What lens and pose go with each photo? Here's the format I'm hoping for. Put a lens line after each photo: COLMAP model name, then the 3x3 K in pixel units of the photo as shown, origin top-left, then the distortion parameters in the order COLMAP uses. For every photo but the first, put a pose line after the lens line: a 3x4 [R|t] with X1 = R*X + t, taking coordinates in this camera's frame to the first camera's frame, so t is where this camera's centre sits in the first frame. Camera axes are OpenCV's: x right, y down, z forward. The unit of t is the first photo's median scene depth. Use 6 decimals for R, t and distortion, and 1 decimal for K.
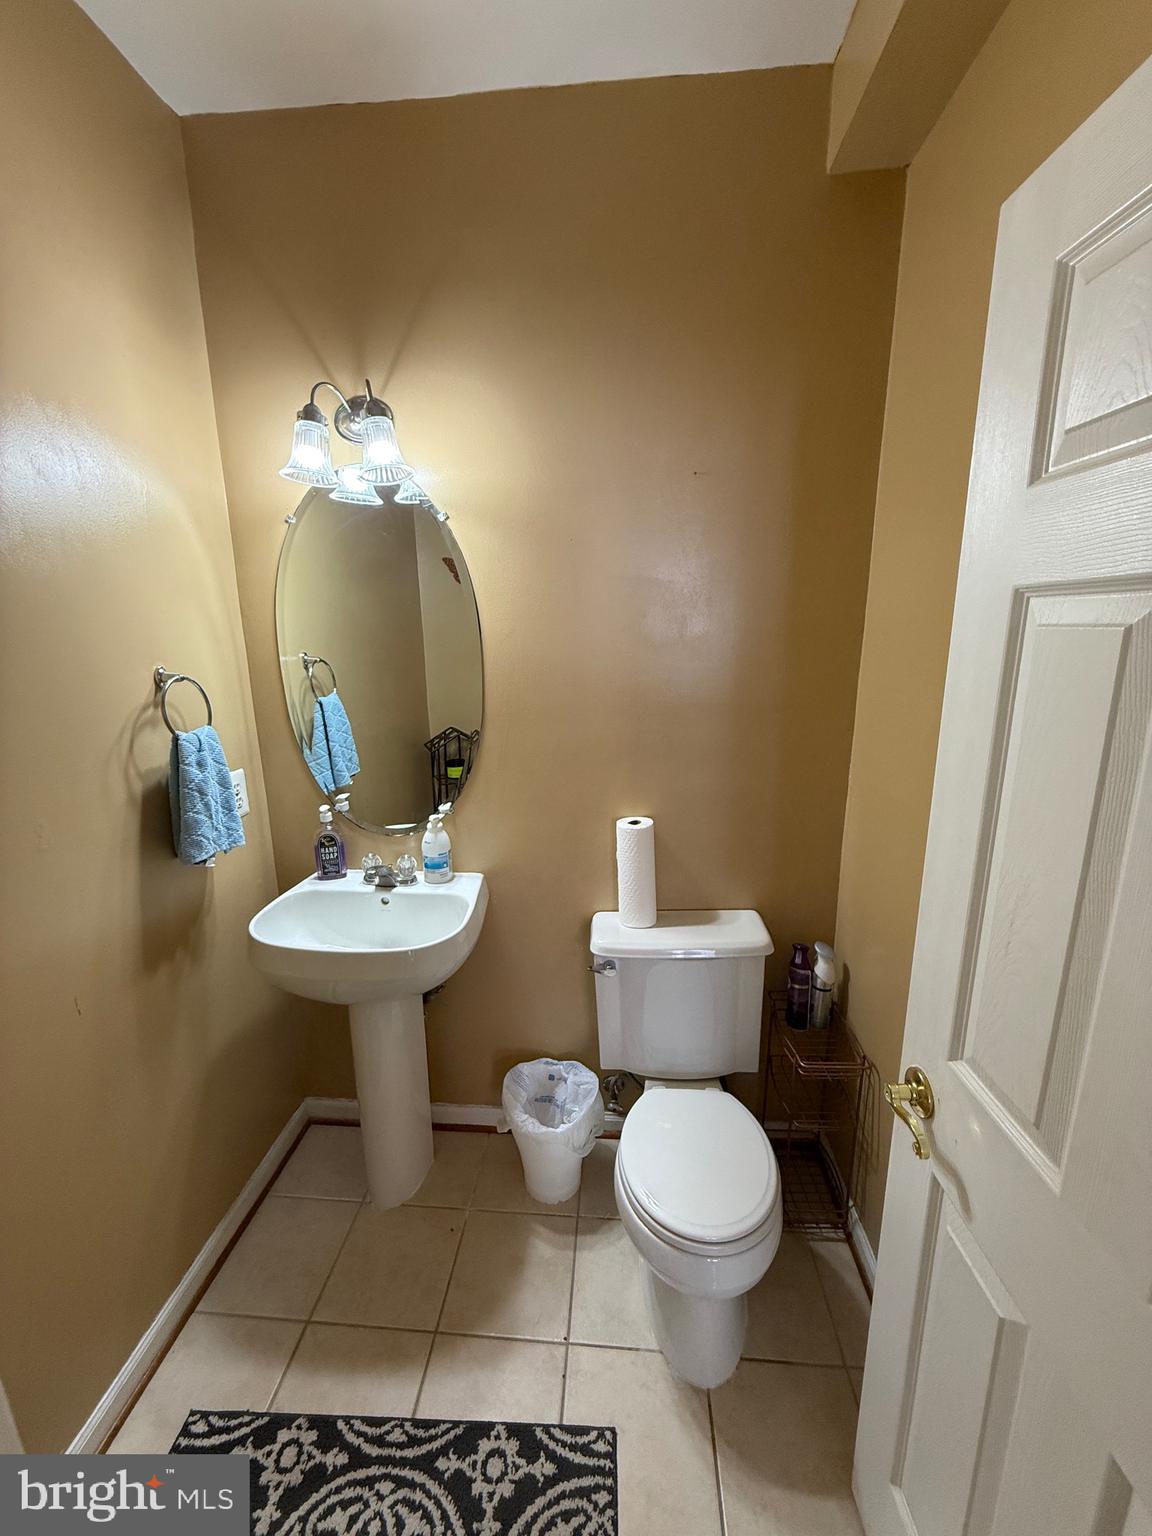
lens RADIAL K [[611.6, 0, 567.9], [0, 611.6, 765.8], [0, 0, 1]] dist [0.001372, 0.000352]
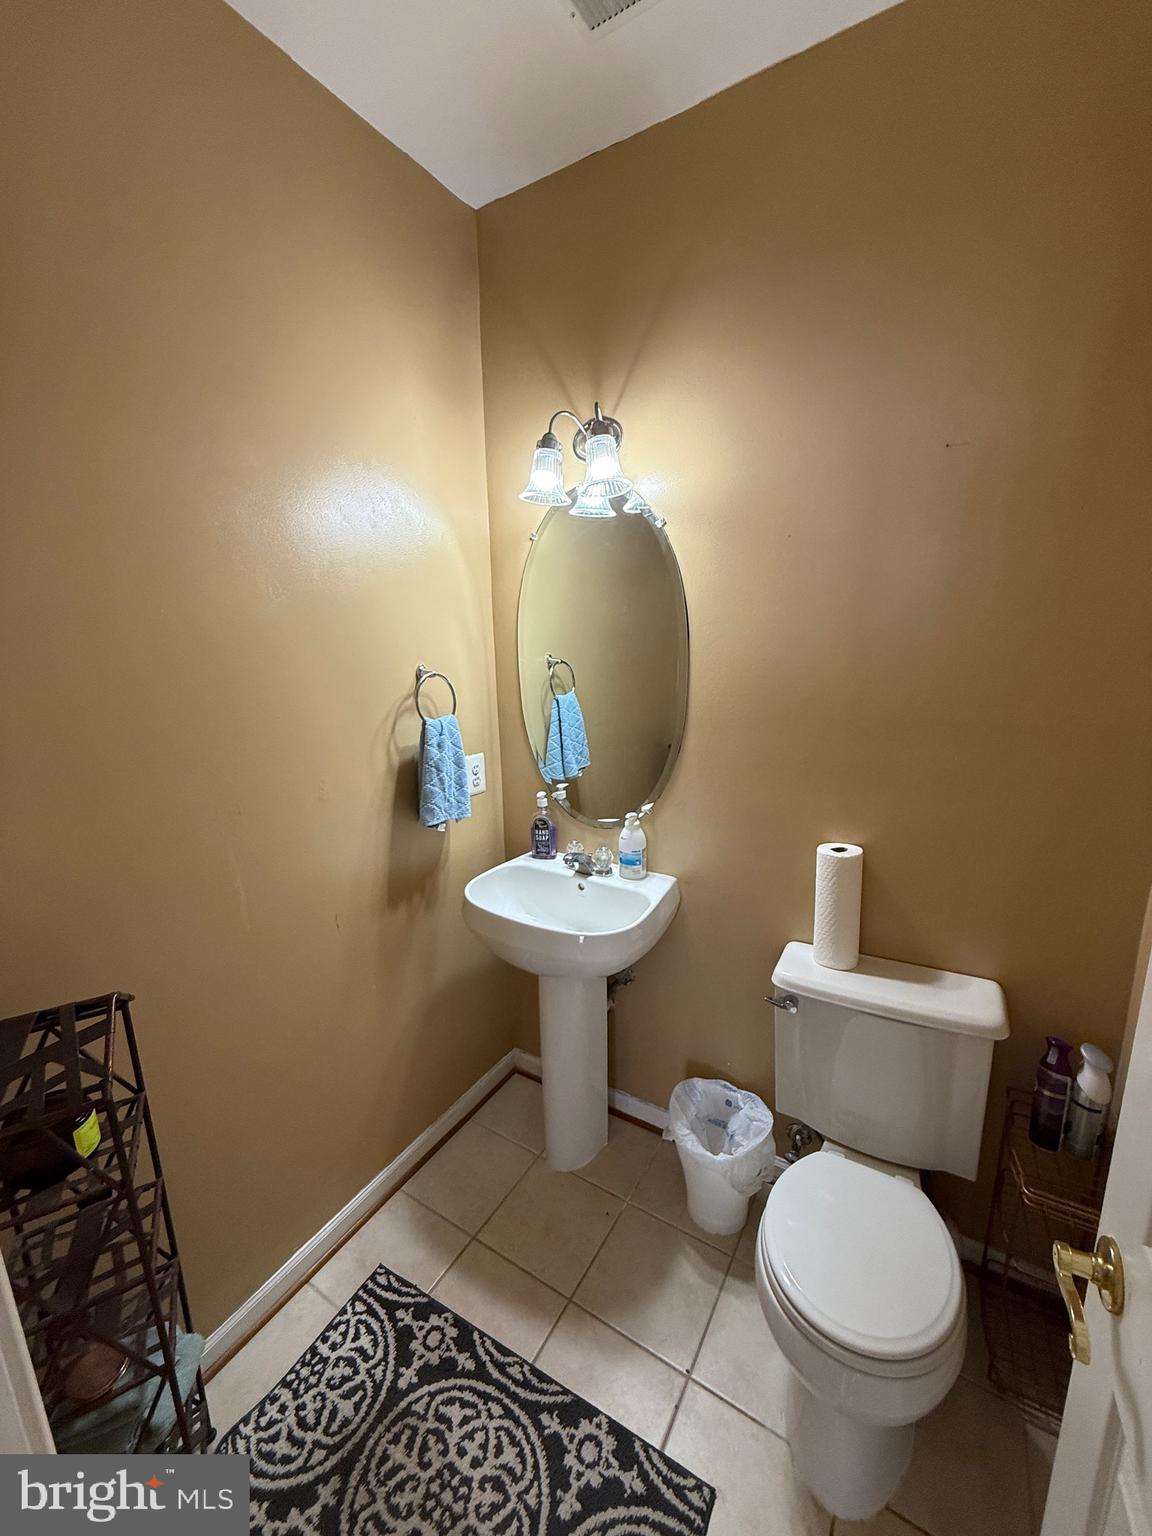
lens RADIAL K [[611.6, 0, 578.5], [0, 611.6, 765.7], [0, 0, 1]] dist [0.001372, 0.000352]
pose [[0.890174, 0.091304, -0.446378, 0.163199], [-0.093528, 0.995470, 0.017101, -0.008335], [0.445917, 0.026526, 0.894681, 0.035223]]
